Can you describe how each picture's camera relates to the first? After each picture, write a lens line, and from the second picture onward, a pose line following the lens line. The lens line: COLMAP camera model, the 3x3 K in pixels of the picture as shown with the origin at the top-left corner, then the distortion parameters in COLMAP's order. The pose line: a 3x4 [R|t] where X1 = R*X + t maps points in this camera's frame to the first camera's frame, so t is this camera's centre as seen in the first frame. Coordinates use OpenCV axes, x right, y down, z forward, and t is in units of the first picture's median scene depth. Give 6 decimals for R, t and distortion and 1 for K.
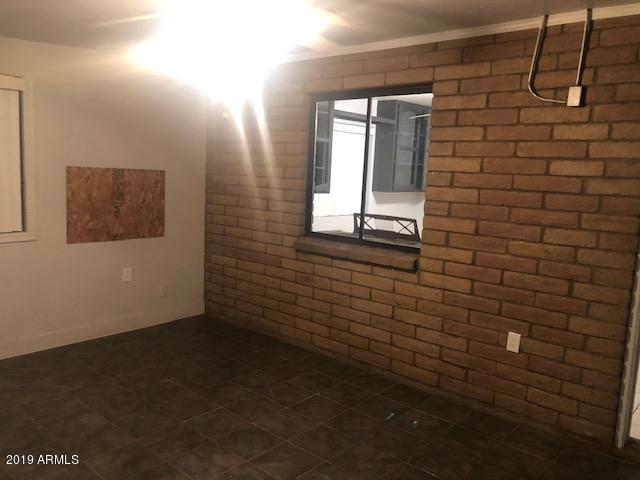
lens RADIAL K [[521.6, 0, 320.0], [0, 521.6, 240.0], [0, 0, 1]] dist [0.002242, -0.000873]
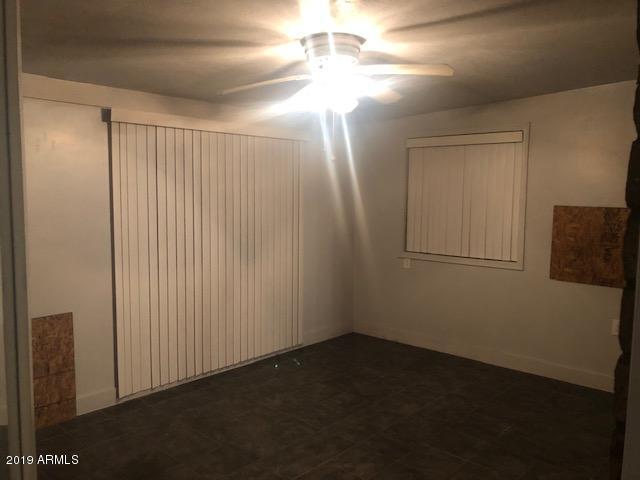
lens RADIAL K [[521.6, 0, 320.0], [0, 521.6, 240.0], [0, 0, 1]] dist [0.002242, -0.000873]
pose [[-0.024370, 0.051327, -0.998385, 0.686488], [-0.147561, 0.987557, 0.054372, -0.072202], [0.988753, 0.148647, -0.016493, 0.673620]]
